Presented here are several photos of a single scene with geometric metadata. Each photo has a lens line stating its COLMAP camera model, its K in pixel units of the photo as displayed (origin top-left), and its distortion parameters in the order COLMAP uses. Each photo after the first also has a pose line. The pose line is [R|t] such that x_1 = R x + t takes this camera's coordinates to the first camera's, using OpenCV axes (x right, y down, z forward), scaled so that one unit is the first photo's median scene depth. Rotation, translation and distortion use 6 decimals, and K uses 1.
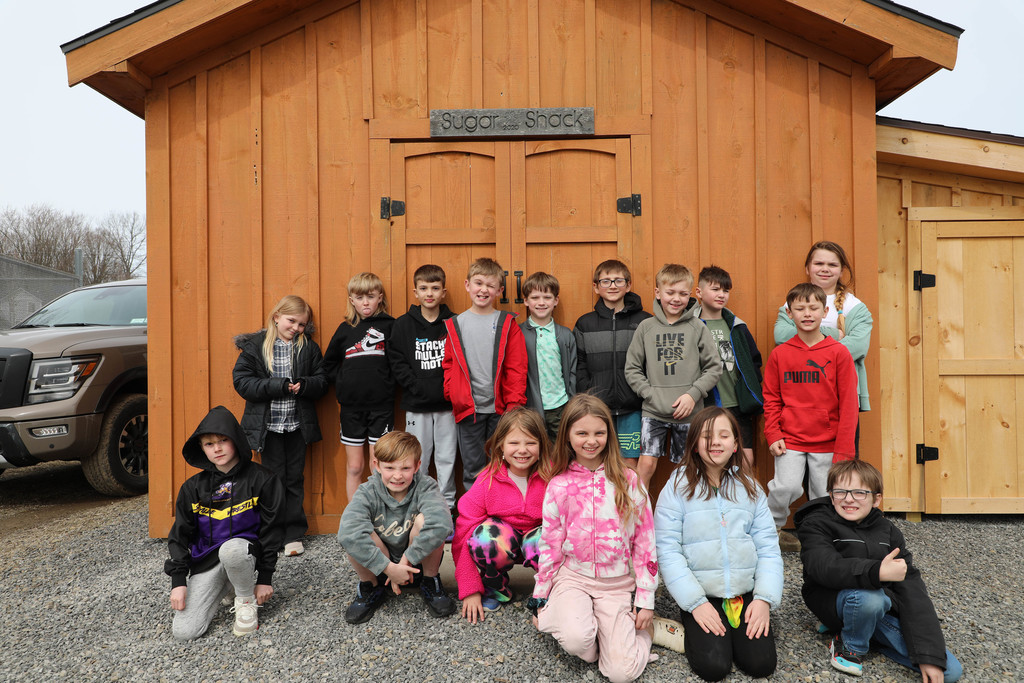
lens RADIAL K [[875.0, 0, 509.6], [0, 875.0, 339.2], [0, 0, 1]] dist [0.038754, 0.005335]
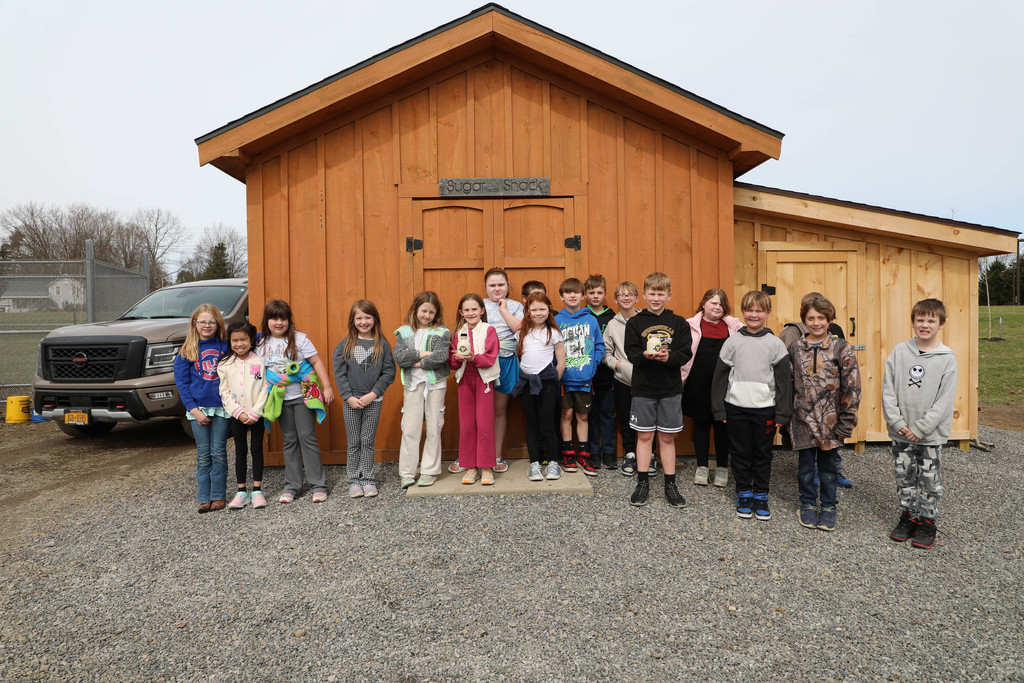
lens RADIAL K [[739.9, 0, 513.1], [0, 739.9, 339.7], [0, 0, 1]] dist [0.001733, 0.000150]
pose [[0.998697, -0.004349, 0.050847, -0.030834], [0.002571, 0.999385, 0.034974, -0.031678], [-0.050967, -0.034798, 0.998094, -0.263163]]
